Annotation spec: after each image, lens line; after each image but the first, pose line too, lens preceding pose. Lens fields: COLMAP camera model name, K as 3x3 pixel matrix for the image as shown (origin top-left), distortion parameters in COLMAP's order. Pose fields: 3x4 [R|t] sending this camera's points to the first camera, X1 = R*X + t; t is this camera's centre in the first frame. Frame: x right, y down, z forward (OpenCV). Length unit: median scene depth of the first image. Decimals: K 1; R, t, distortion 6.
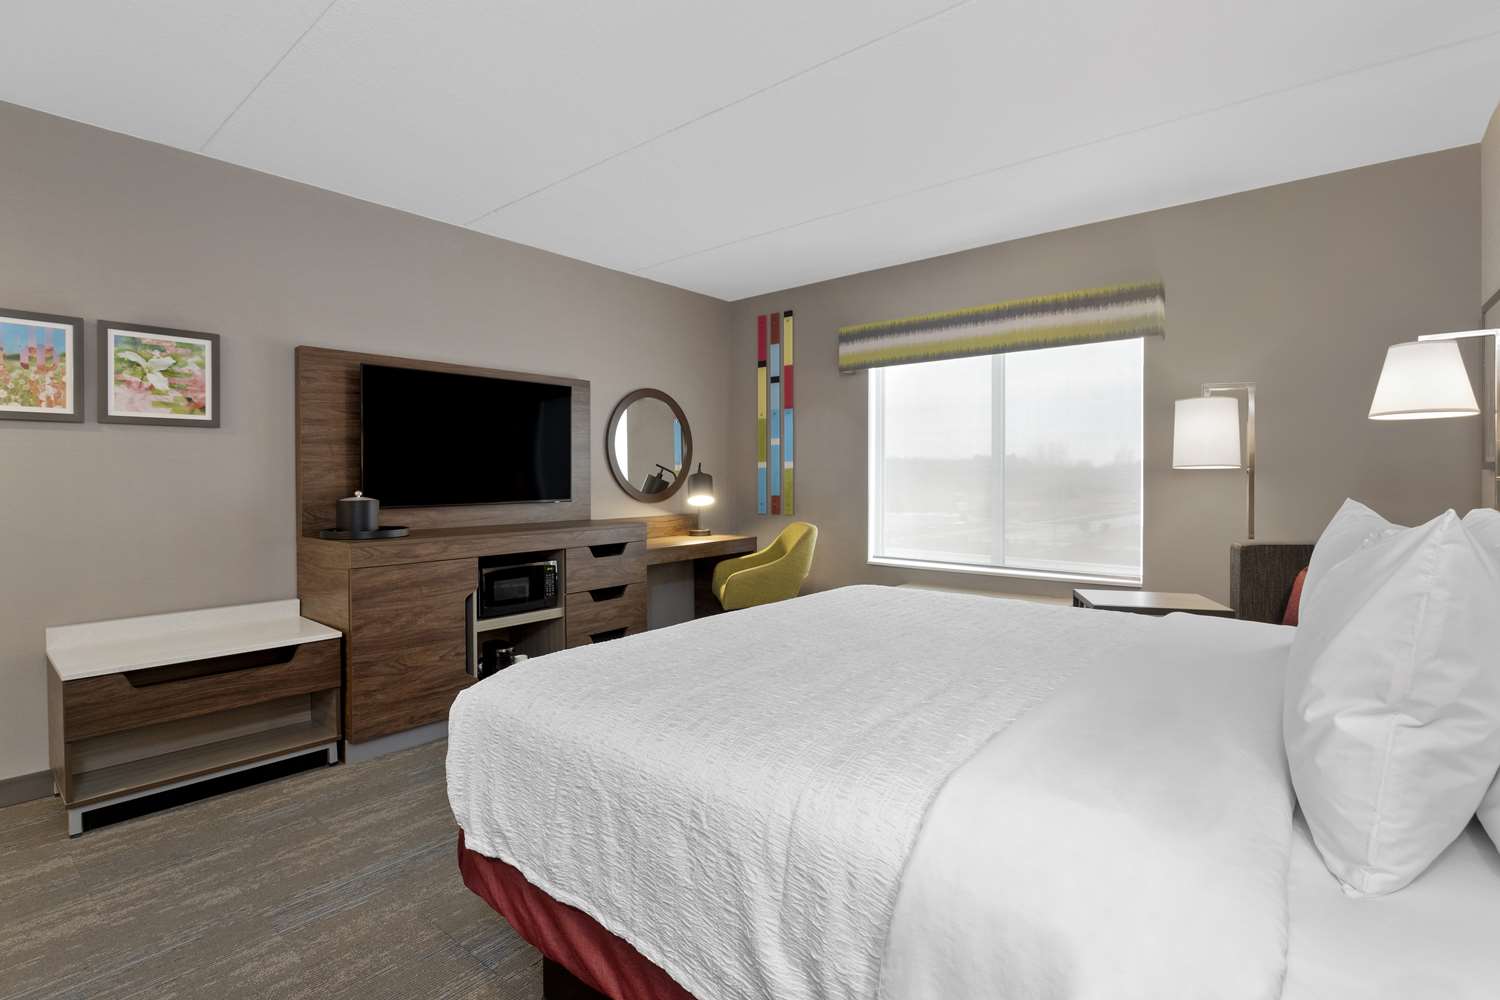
lens RADIAL K [[740.4, 0, 748.6], [0, 740.4, 475.4], [0, 0, 1]] dist [0.000366, 0.000030]
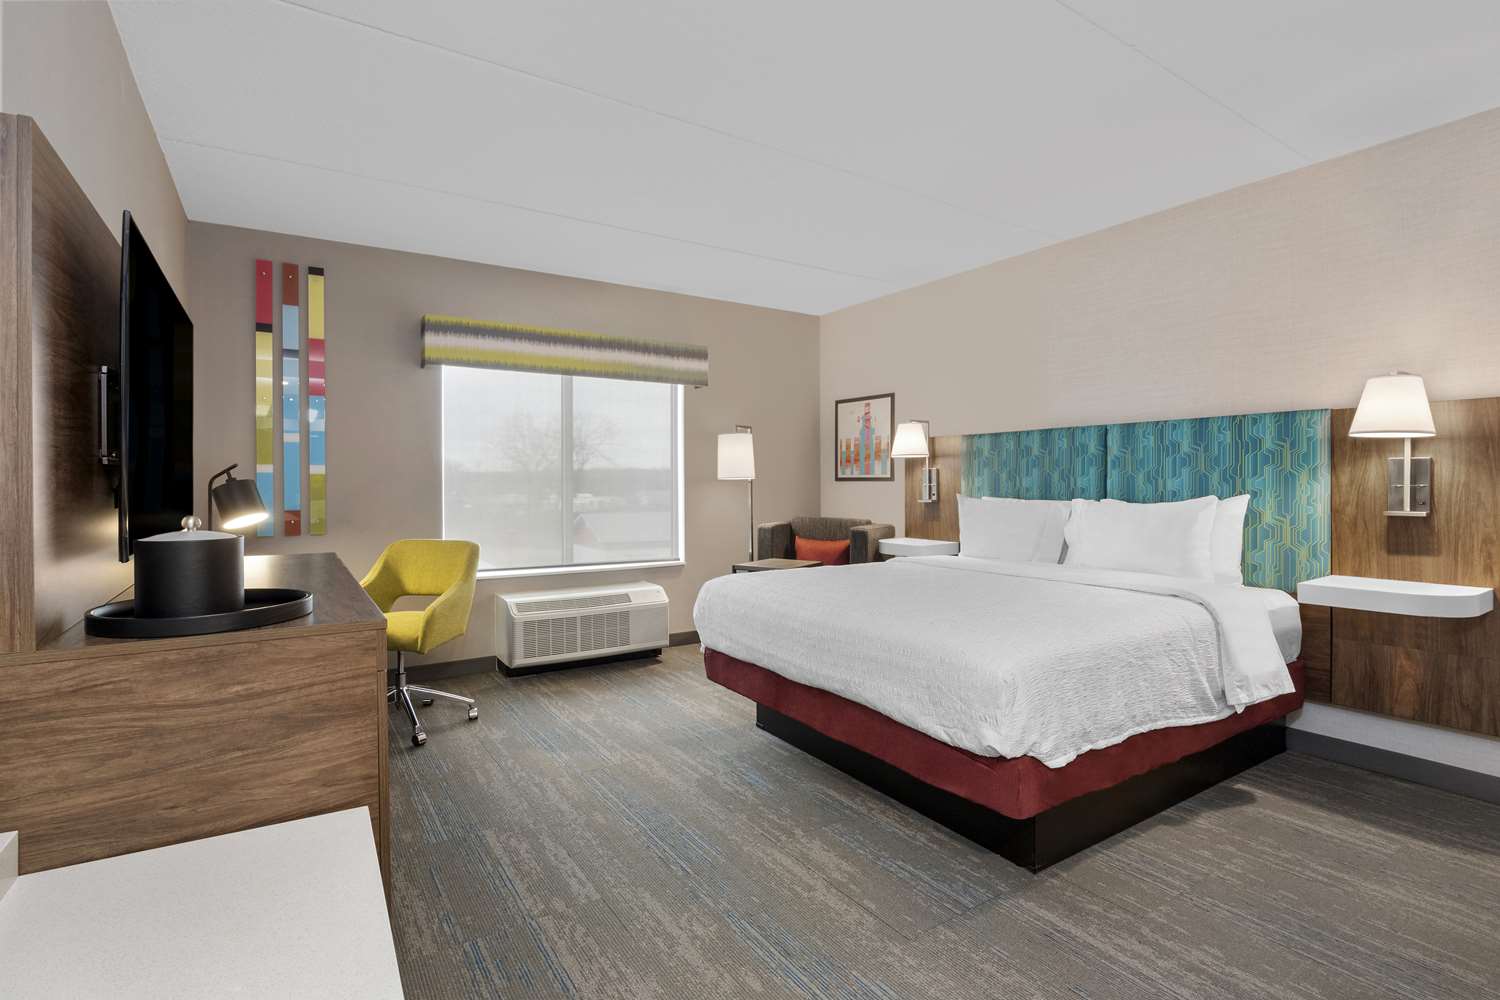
lens RADIAL K [[719.4, 0, 750.0], [0, 719.4, 500.0], [0, 0, 1]] dist [-0.000460, -0.000049]
pose [[0.283804, -0.016025, 0.958748, -0.574716], [0.002915, 0.999870, 0.015849, 0.007455], [-0.958878, -0.001703, 0.283814, 0.388796]]
